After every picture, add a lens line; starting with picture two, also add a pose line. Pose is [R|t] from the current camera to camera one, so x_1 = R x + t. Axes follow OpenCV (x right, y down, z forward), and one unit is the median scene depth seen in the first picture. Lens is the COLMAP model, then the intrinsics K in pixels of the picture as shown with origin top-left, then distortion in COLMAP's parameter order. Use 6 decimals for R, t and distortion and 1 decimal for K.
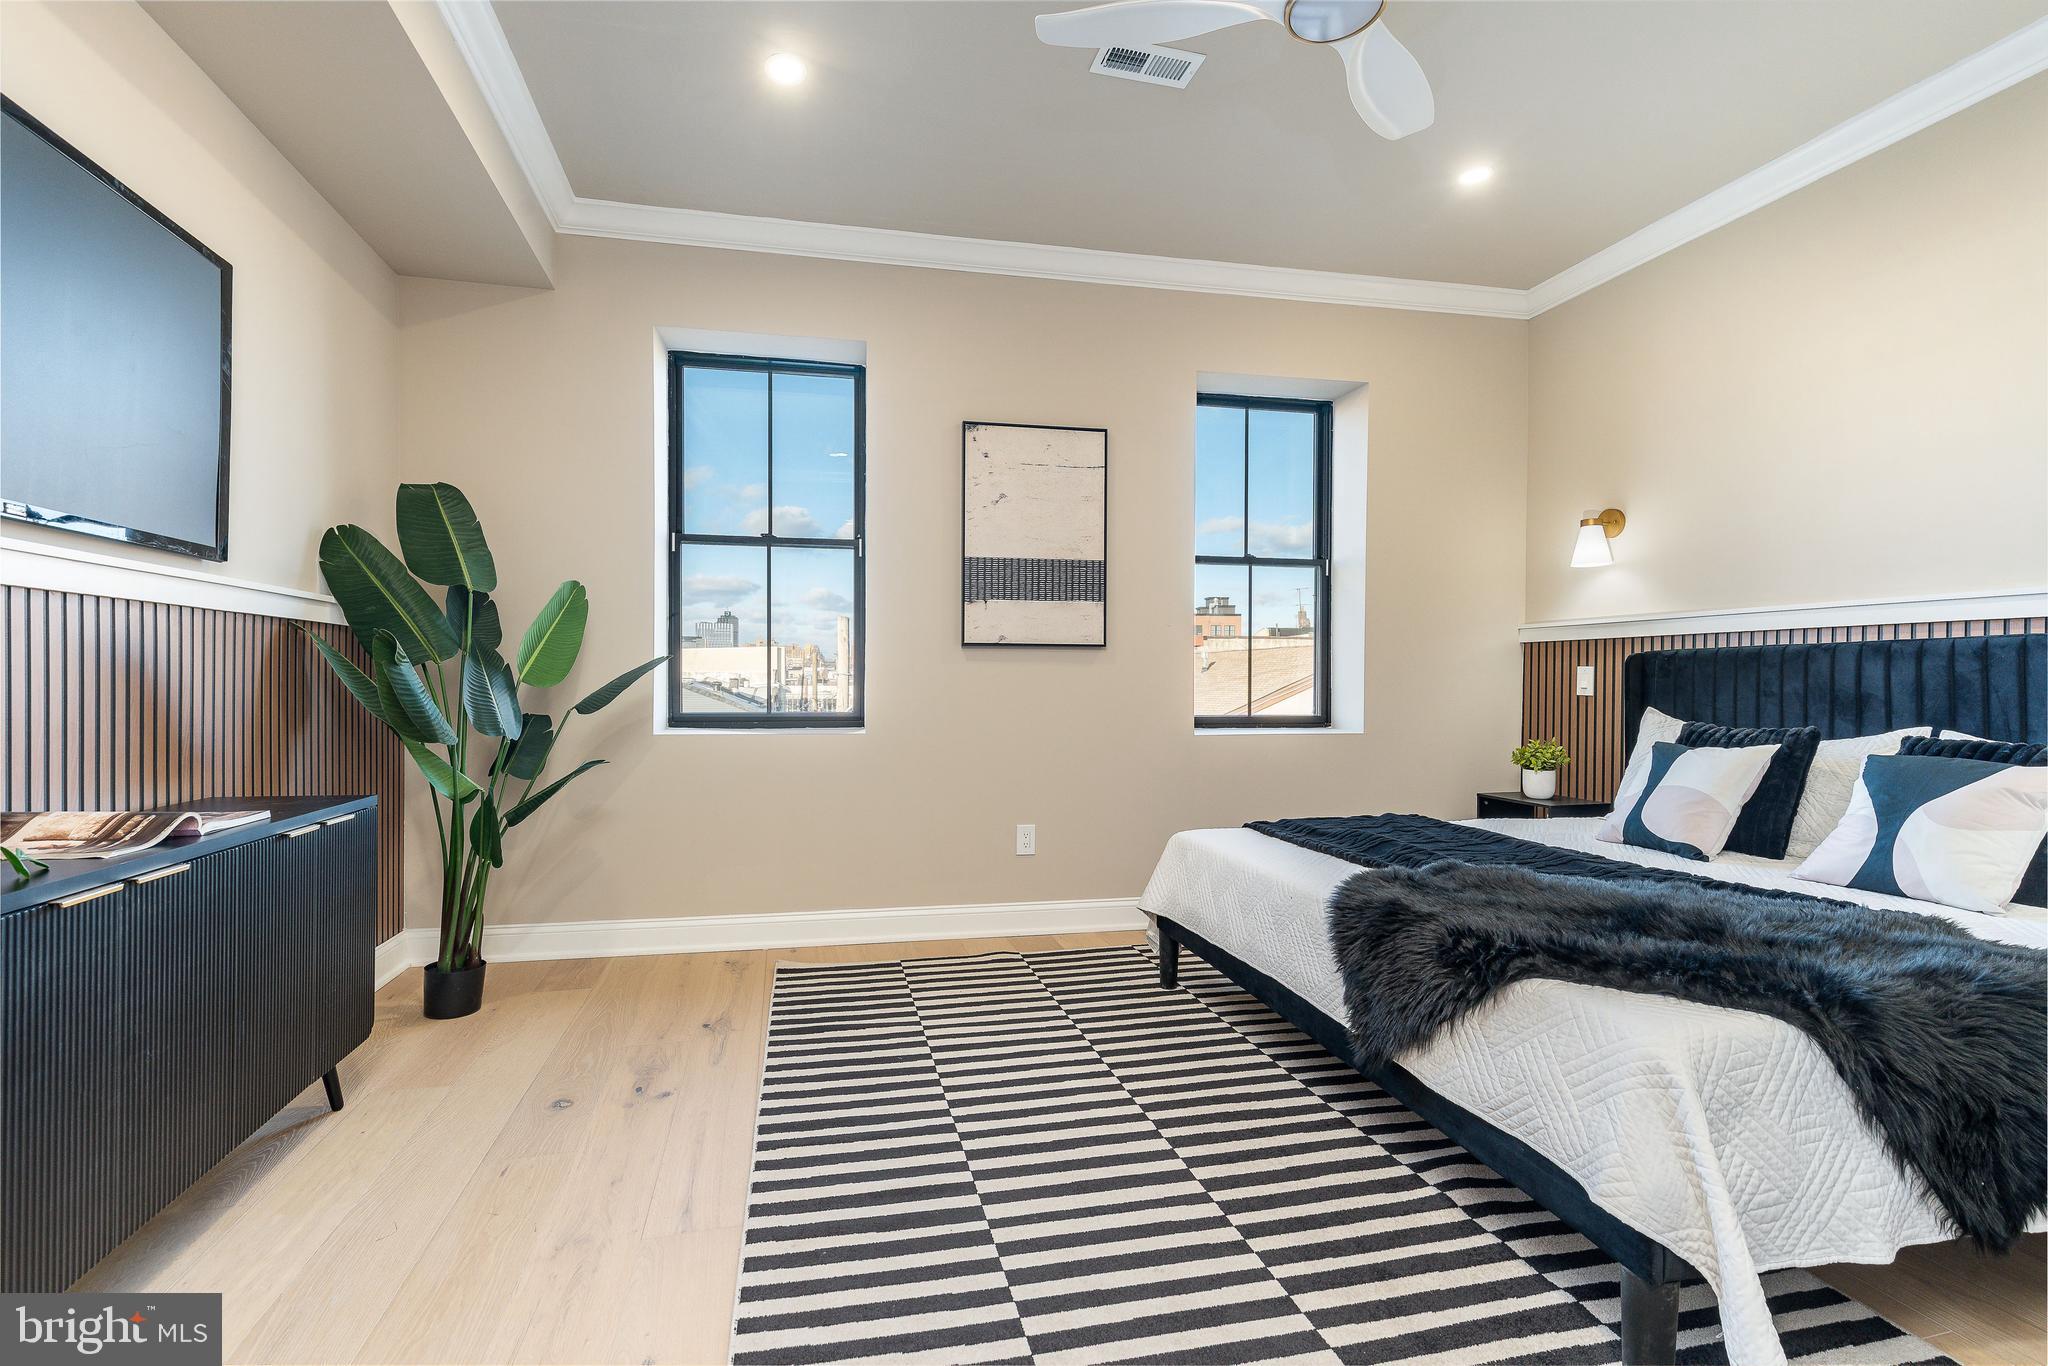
lens RADIAL K [[942.4, 0, 1024.0], [0, 942.4, 683.0], [0, 0, 1]] dist [0.021269, 0.000101]
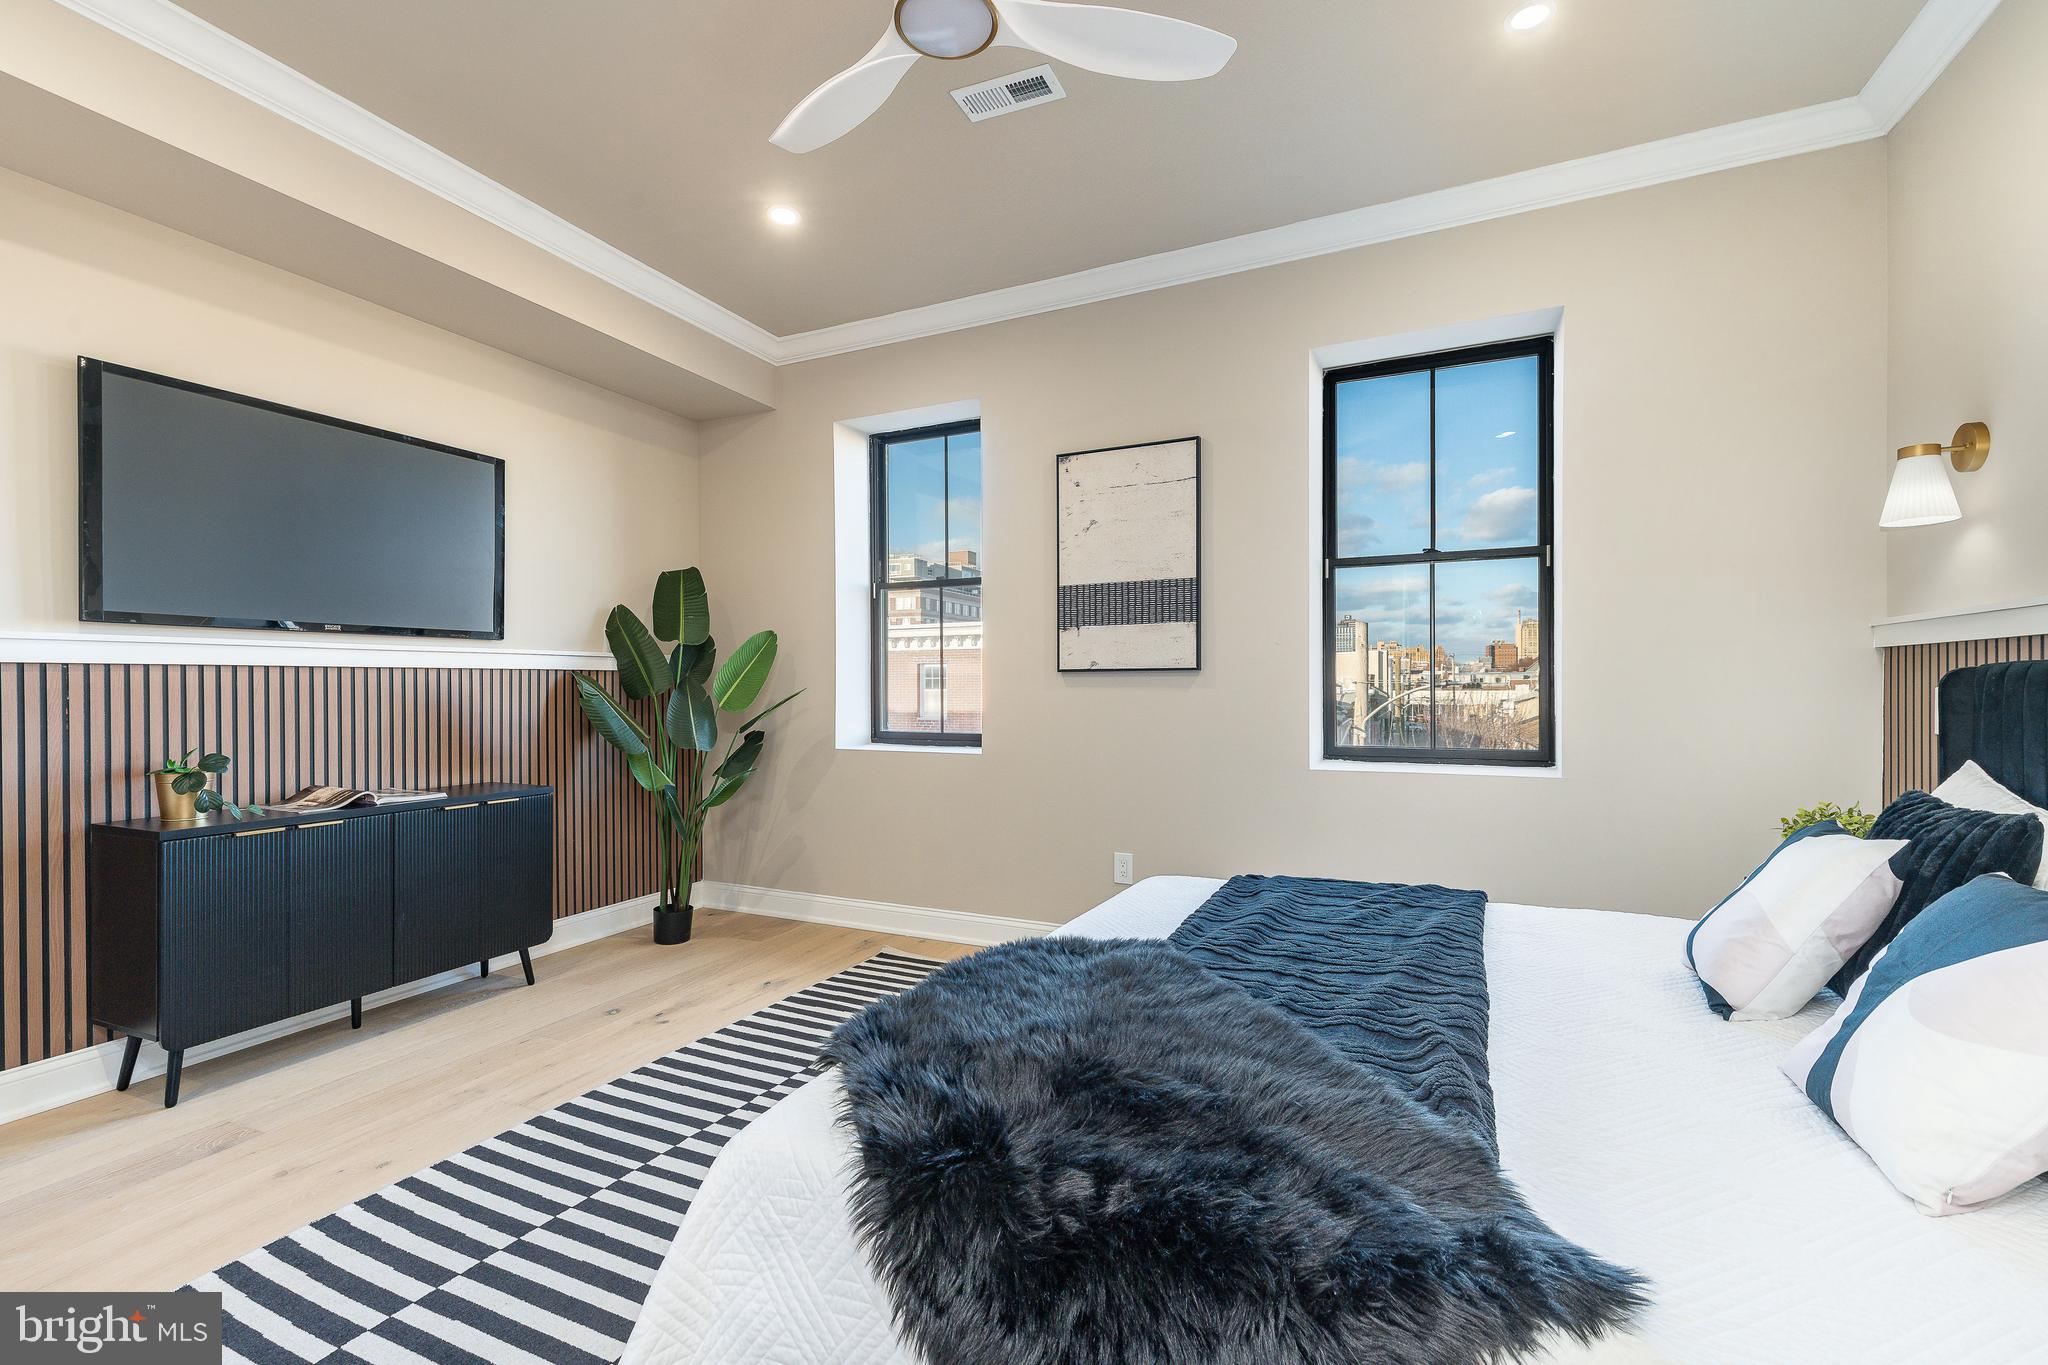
lens RADIAL K [[934.9, 0, 1027.7], [0, 934.9, 686.3], [0, 0, 1]] dist [0.000828, 0.000172]
pose [[0.789423, -0.009259, -0.613779, 0.534658], [0.006539, 0.999956, -0.006674, -0.017701], [0.613814, 0.001254, 0.789450, 0.173354]]
